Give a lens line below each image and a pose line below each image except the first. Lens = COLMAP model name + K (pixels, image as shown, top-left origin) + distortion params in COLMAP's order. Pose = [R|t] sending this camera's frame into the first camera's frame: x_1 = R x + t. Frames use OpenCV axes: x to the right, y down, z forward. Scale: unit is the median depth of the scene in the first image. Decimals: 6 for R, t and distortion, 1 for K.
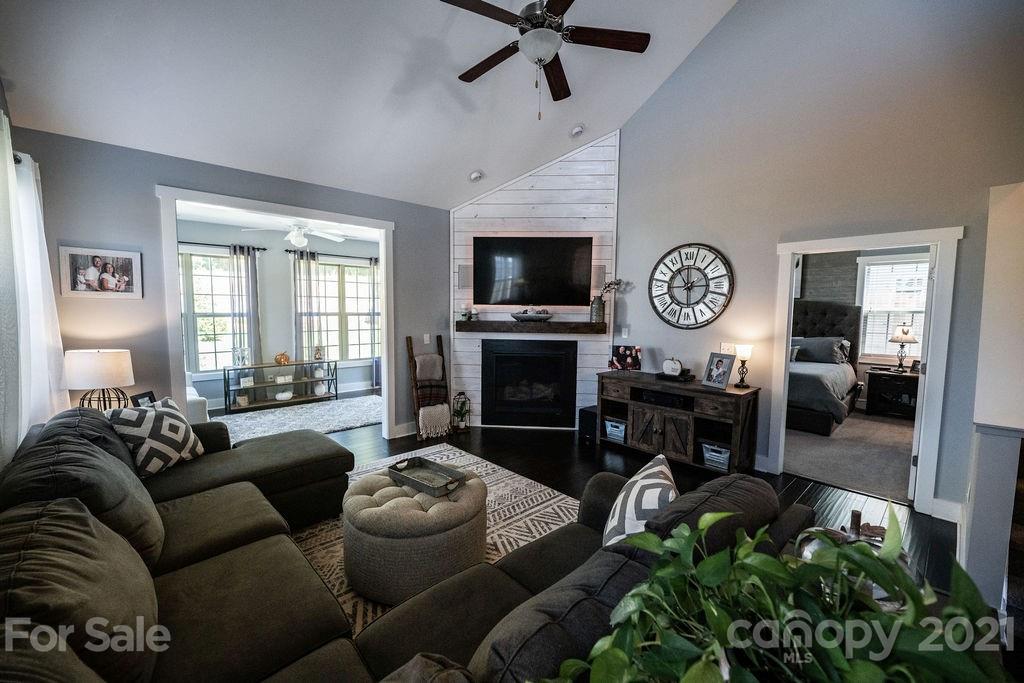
lens RADIAL K [[403.7, 0, 499.5], [0, 403.7, 350.8], [0, 0, 1]] dist [-0.000285, -0.002345]
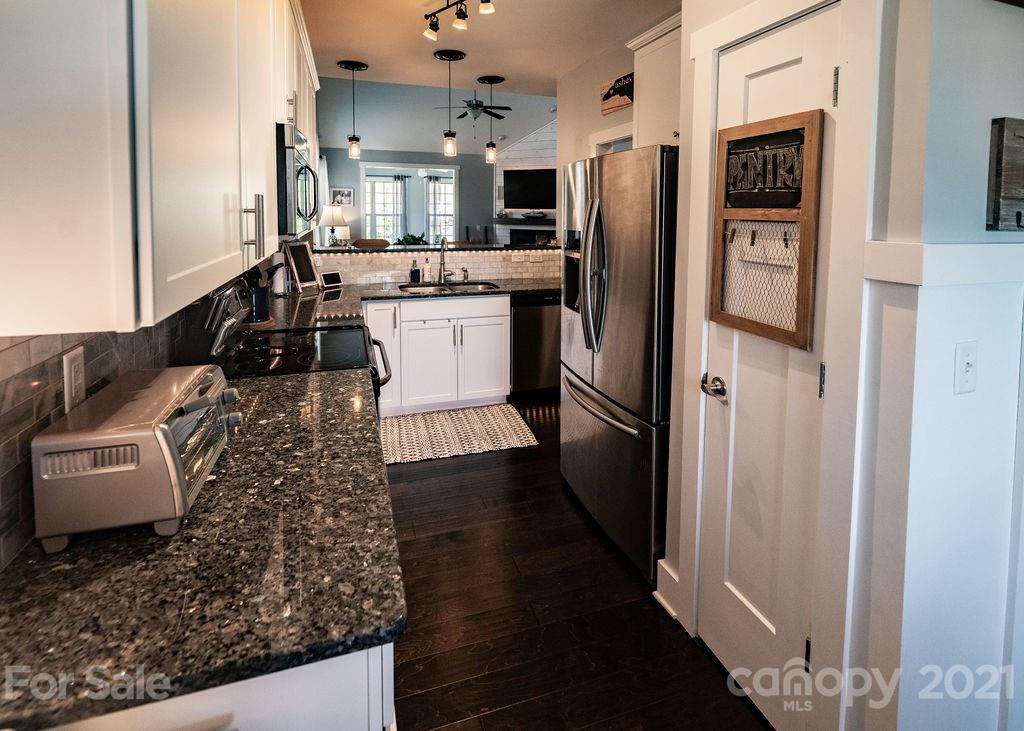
lens RADIAL K [[505.3, 0, 511.6], [0, 505.3, 241.8], [0, 0, 1]] dist [0.001557, 0.000857]
pose [[0.915330, 0.022102, -0.402098, 0.856638], [-0.041220, 0.998390, -0.038955, 0.113641], [0.400590, 0.052231, 0.914768, -0.980788]]
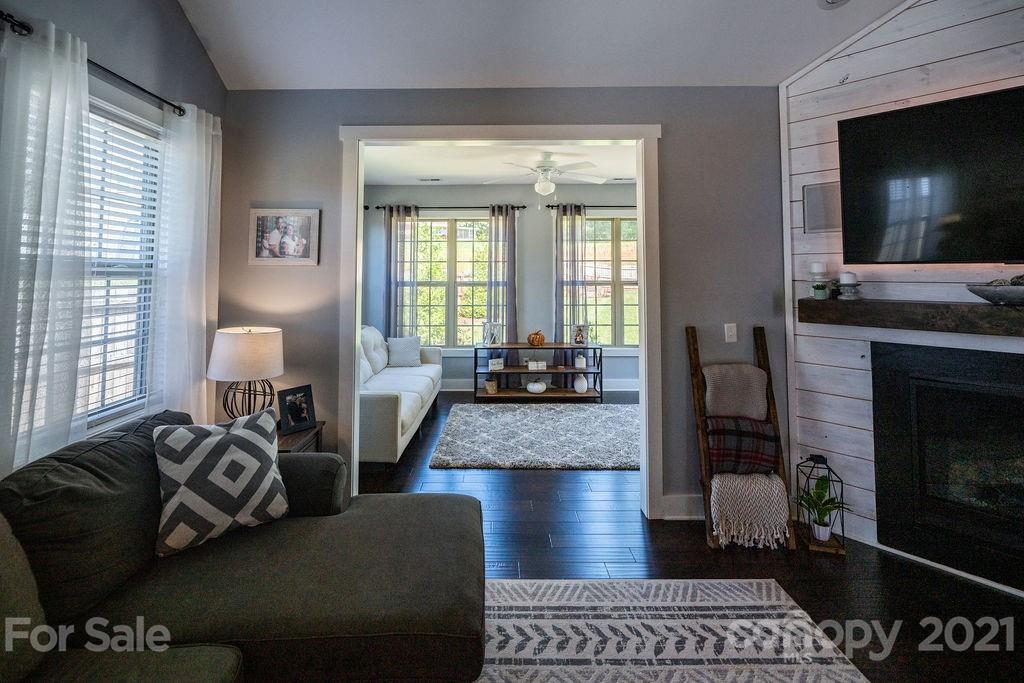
lens RADIAL K [[429.1, 0, 493.5], [0, 429.1, 255.3], [0, 0, 1]] dist [-0.010288, 0.000525]
pose [[0.740249, -0.040847, -0.671091, -0.034602], [-0.062365, 0.989678, -0.129031, -0.038294], [0.669434, 0.137368, 0.730060, 0.392072]]
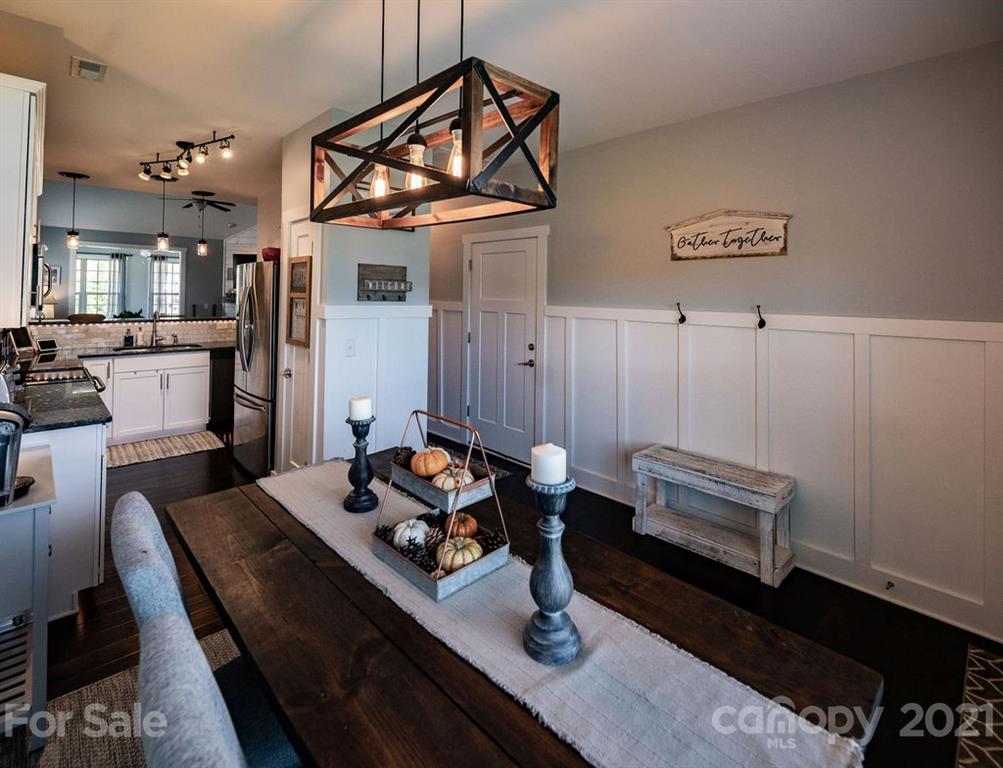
lens RADIAL K [[484.8, 0, 505.4], [0, 484.8, 286.8], [0, 0, 1]] dist [-0.021877, 0.001610]
pose [[0.998796, 0.005986, 0.048682, 1.133961], [-0.000219, 0.993060, -0.117611, 0.149178], [-0.049049, 0.117459, 0.991866, -1.350894]]
